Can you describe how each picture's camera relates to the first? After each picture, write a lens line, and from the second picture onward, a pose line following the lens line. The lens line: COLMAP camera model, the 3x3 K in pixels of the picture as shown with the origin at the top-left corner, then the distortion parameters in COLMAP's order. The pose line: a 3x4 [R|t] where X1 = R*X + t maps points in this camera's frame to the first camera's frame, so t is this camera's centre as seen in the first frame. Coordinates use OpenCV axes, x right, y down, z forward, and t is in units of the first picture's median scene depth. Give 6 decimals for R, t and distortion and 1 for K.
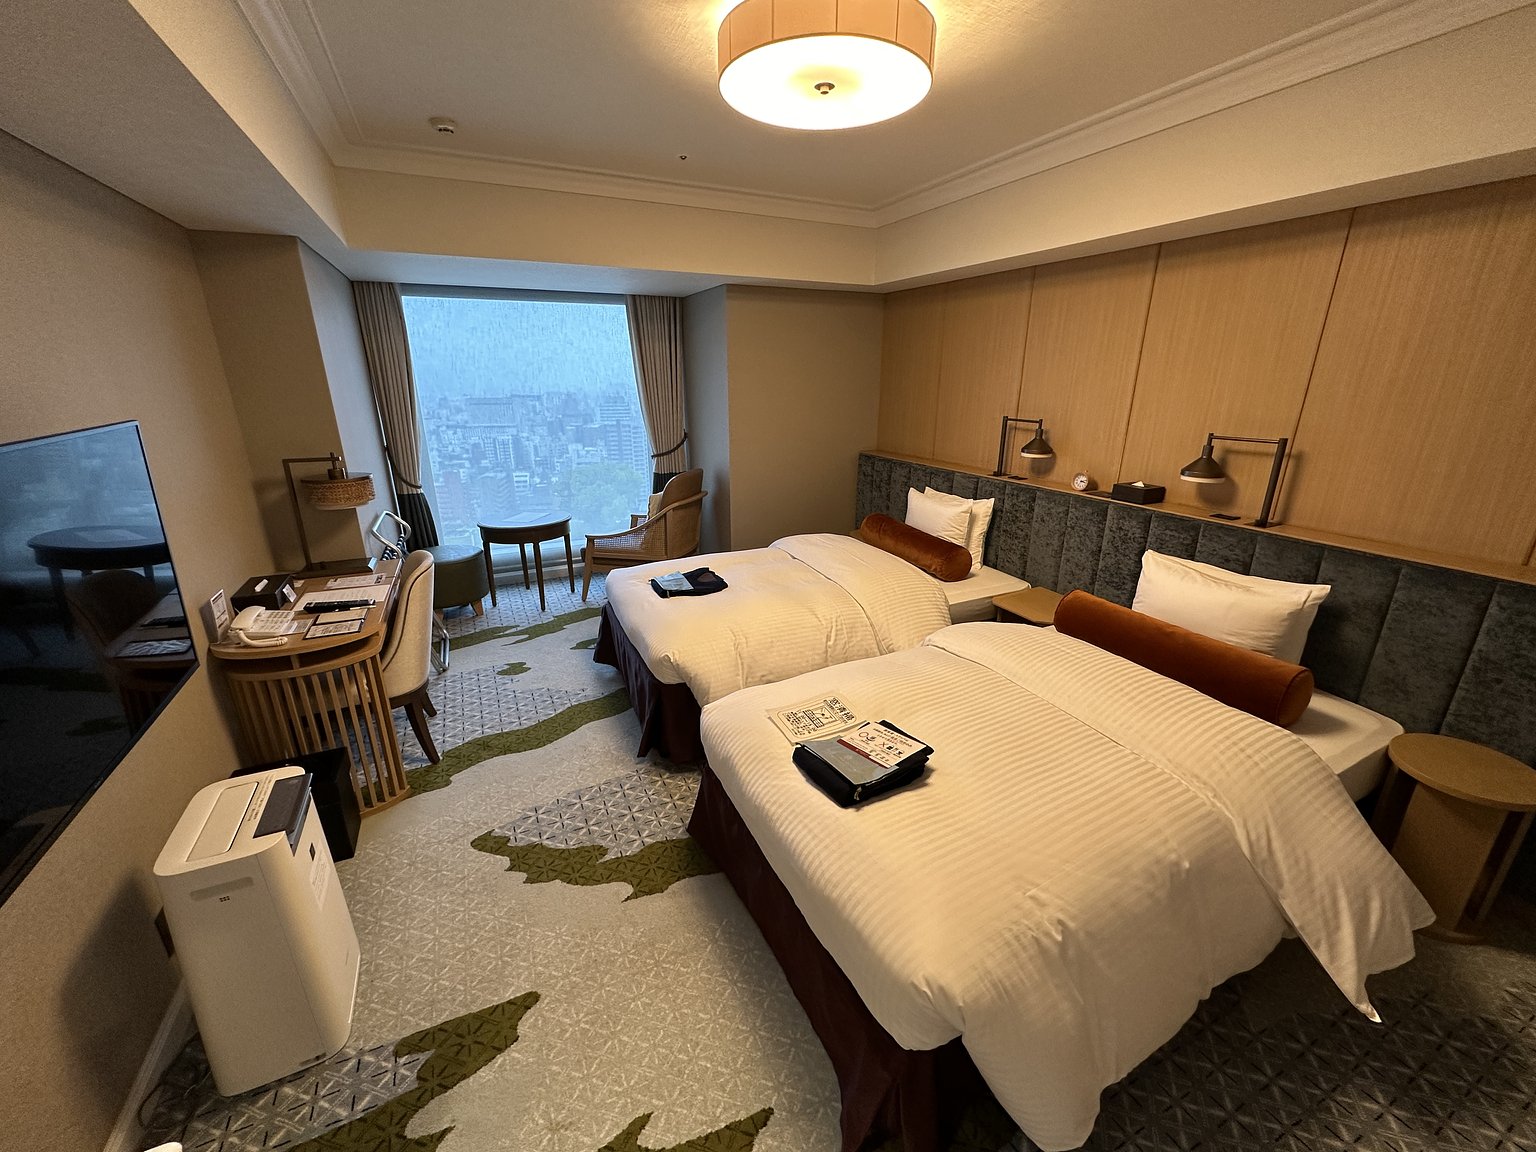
lens RADIAL K [[610.2, 0, 770.1], [0, 610.2, 577.5], [0, 0, 1]] dist [0.000198, 0.000030]
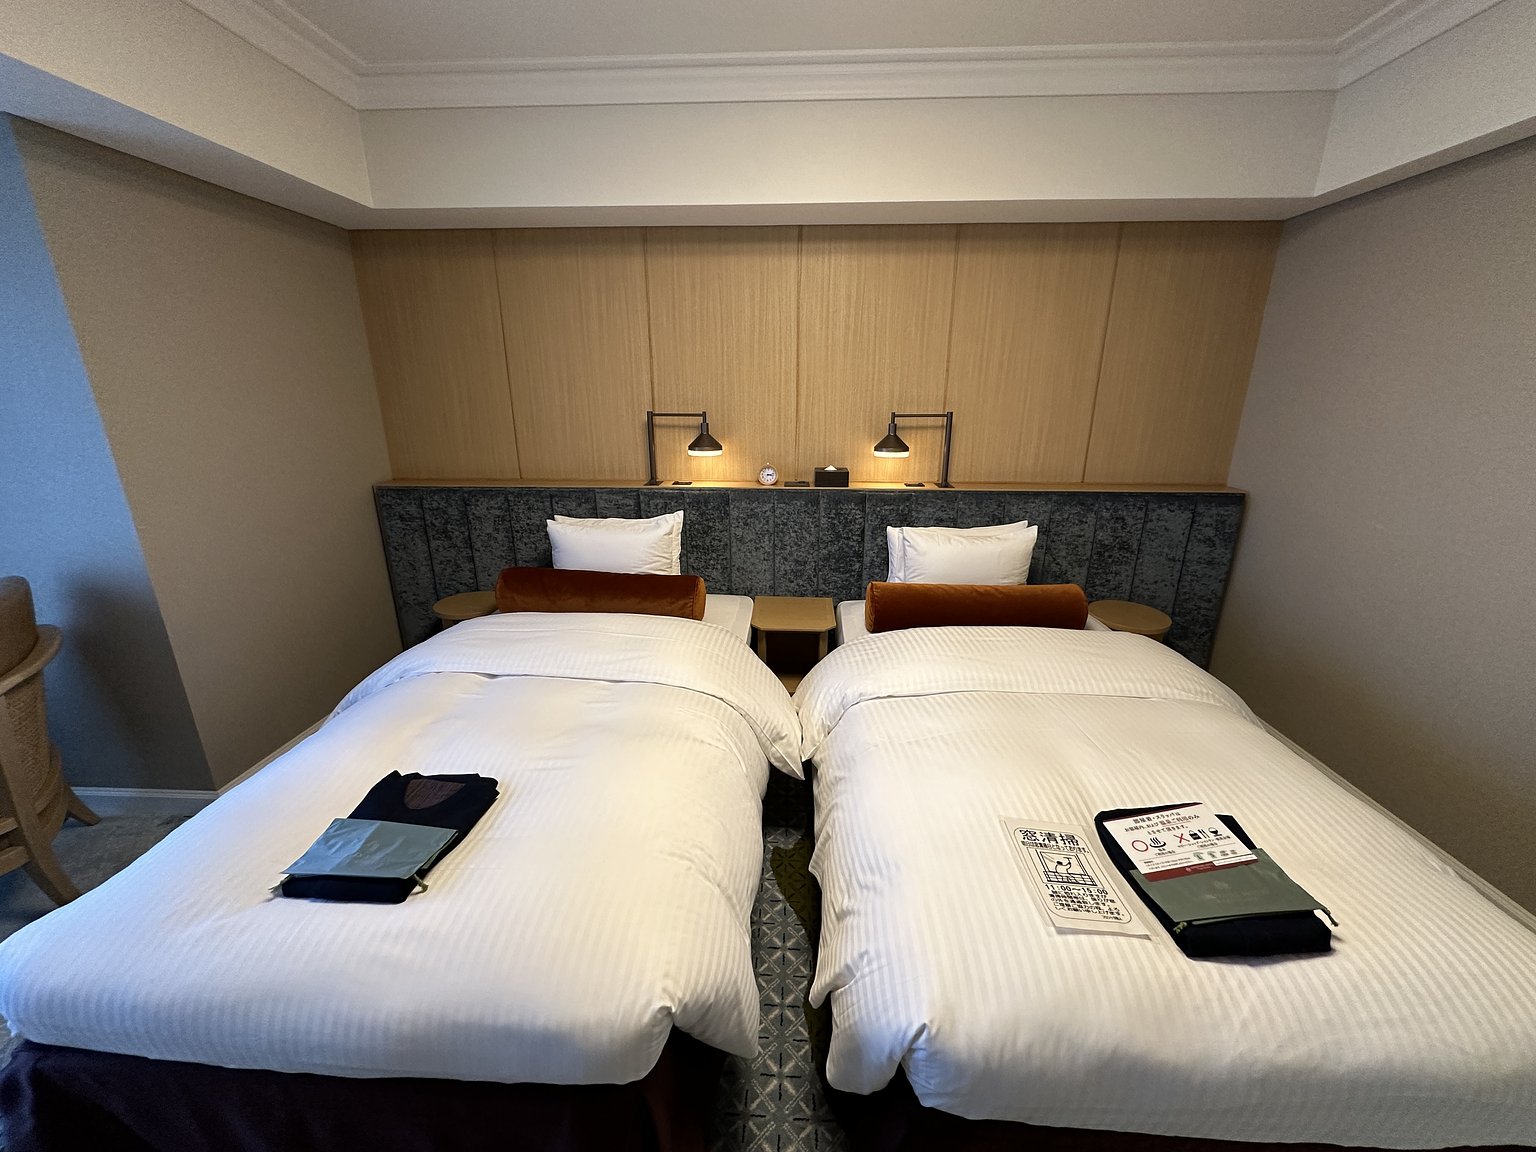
lens RADIAL K [[610.2, 0, 770.1], [0, 610.2, 577.5], [0, 0, 1]] dist [0.000198, 0.000030]
pose [[0.479185, -0.260020, 0.838315, -0.304505], [0.278913, 0.950715, 0.135455, -0.132944], [-0.832220, 0.168908, 0.528091, 0.530088]]
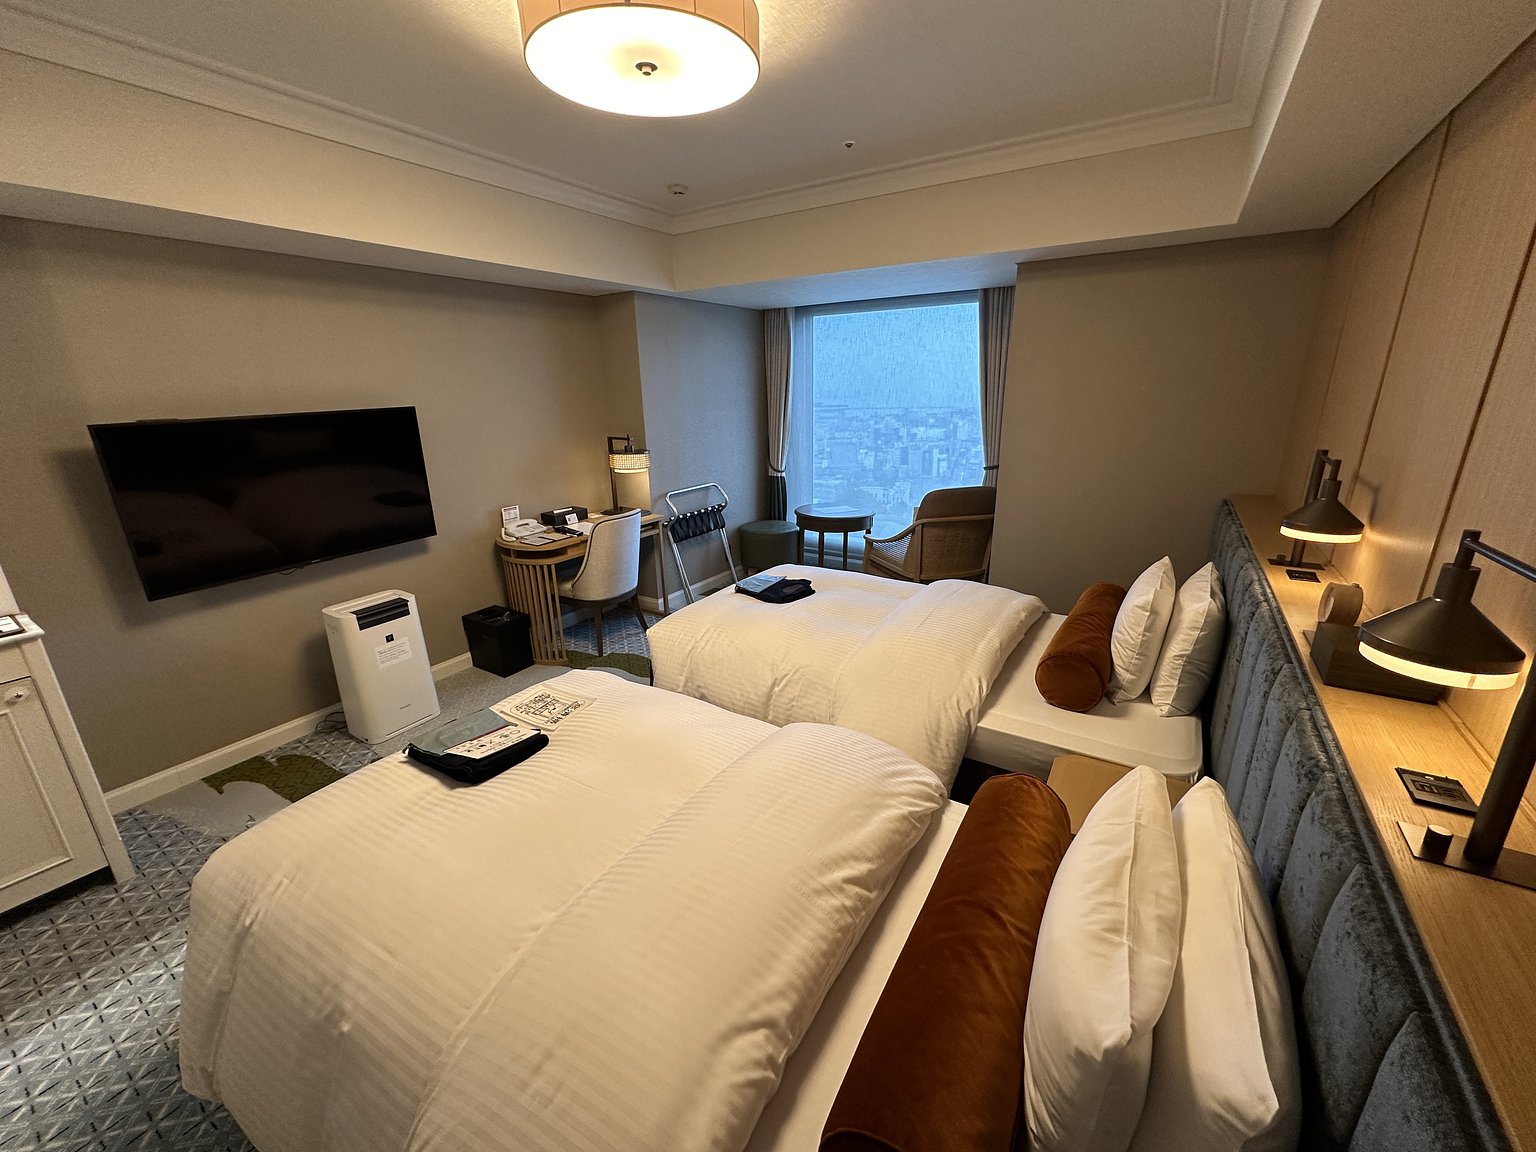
lens RADIAL K [[610.2, 0, 770.1], [0, 610.2, 577.5], [0, 0, 1]] dist [0.000198, 0.000030]
pose [[0.522612, 0.249239, -0.815326, 0.645222], [-0.254380, 0.958340, 0.129903, -0.129664], [0.813737, 0.139513, 0.564241, 0.418723]]
